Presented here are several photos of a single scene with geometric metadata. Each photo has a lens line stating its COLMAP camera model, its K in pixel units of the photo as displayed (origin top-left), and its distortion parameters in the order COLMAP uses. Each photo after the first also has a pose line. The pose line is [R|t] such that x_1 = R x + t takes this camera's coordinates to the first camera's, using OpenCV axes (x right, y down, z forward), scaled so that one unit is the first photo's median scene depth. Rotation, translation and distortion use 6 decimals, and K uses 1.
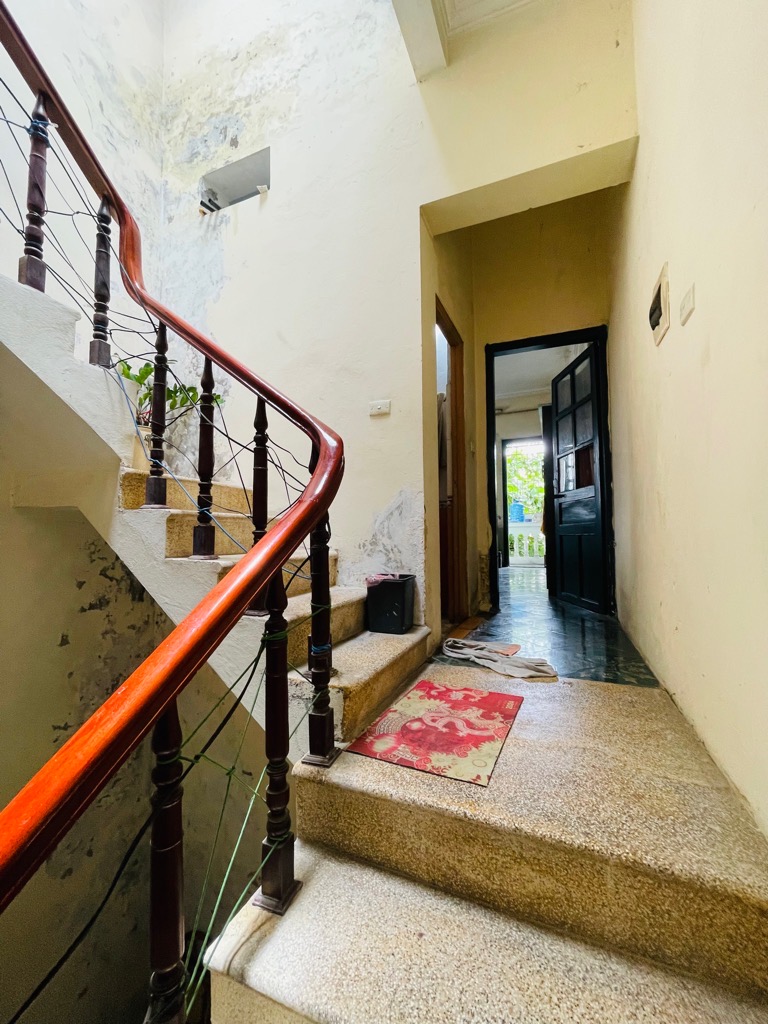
lens RADIAL K [[416.0, 0, 382.0], [0, 416.0, 512.4], [0, 0, 1]] dist [0.003343, -0.000101]
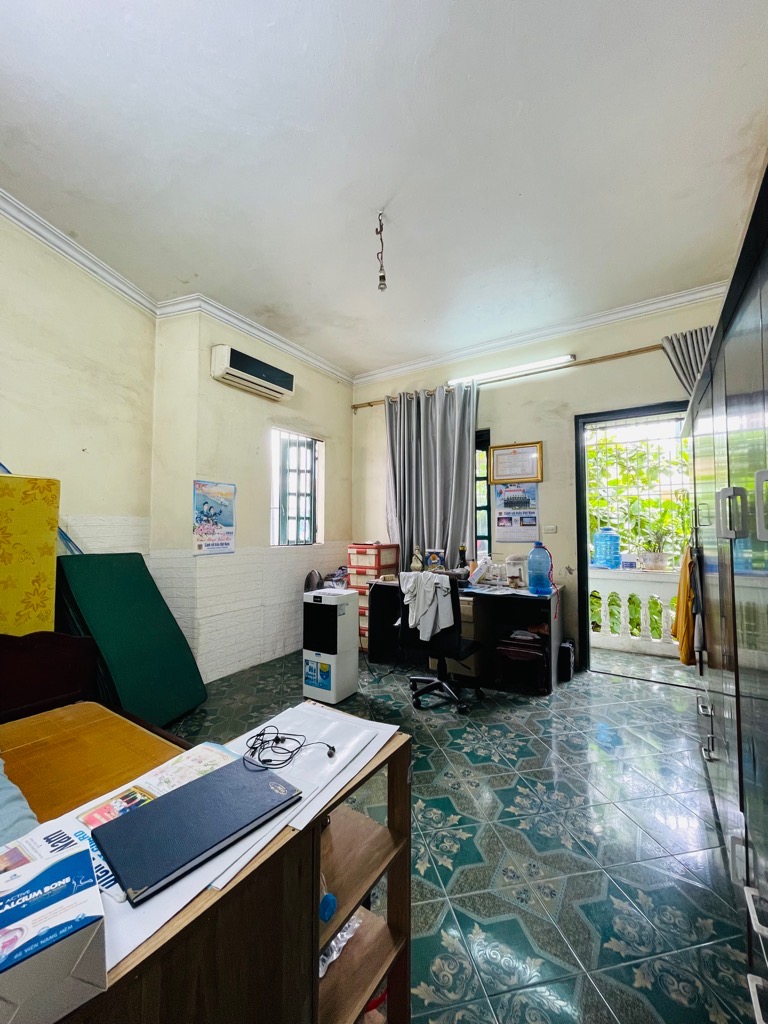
lens RADIAL K [[416.0, 0, 383.6], [0, 416.0, 514.0], [0, 0, 1]] dist [0.003343, -0.000101]
pose [[0.985571, 0.008732, -0.169038, 0.516823], [-0.006061, 0.999849, 0.016312, -0.207346], [0.169154, -0.015052, 0.985475, 1.657415]]
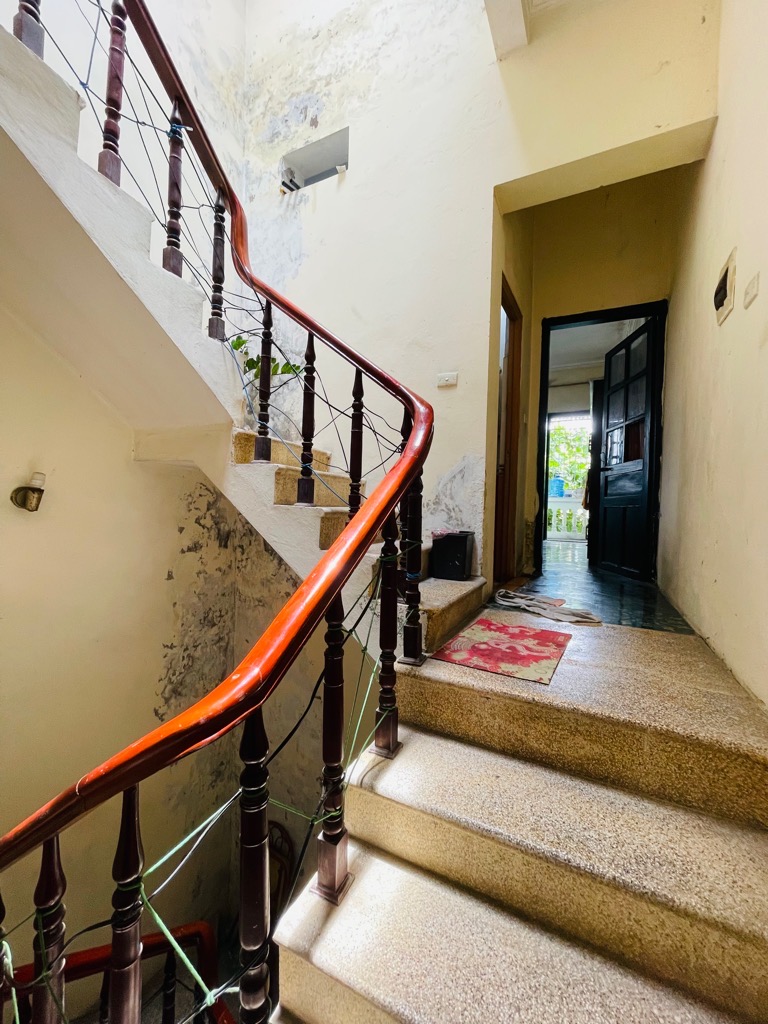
lens RADIAL K [[416.0, 0, 381.7], [0, 416.0, 512.9], [0, 0, 1]] dist [0.003343, -0.000101]
pose [[0.996817, 0.037521, -0.070346, -0.096465], [-0.032853, 0.997253, 0.066386, 0.034864], [0.072643, -0.063864, 0.995311, -0.140394]]
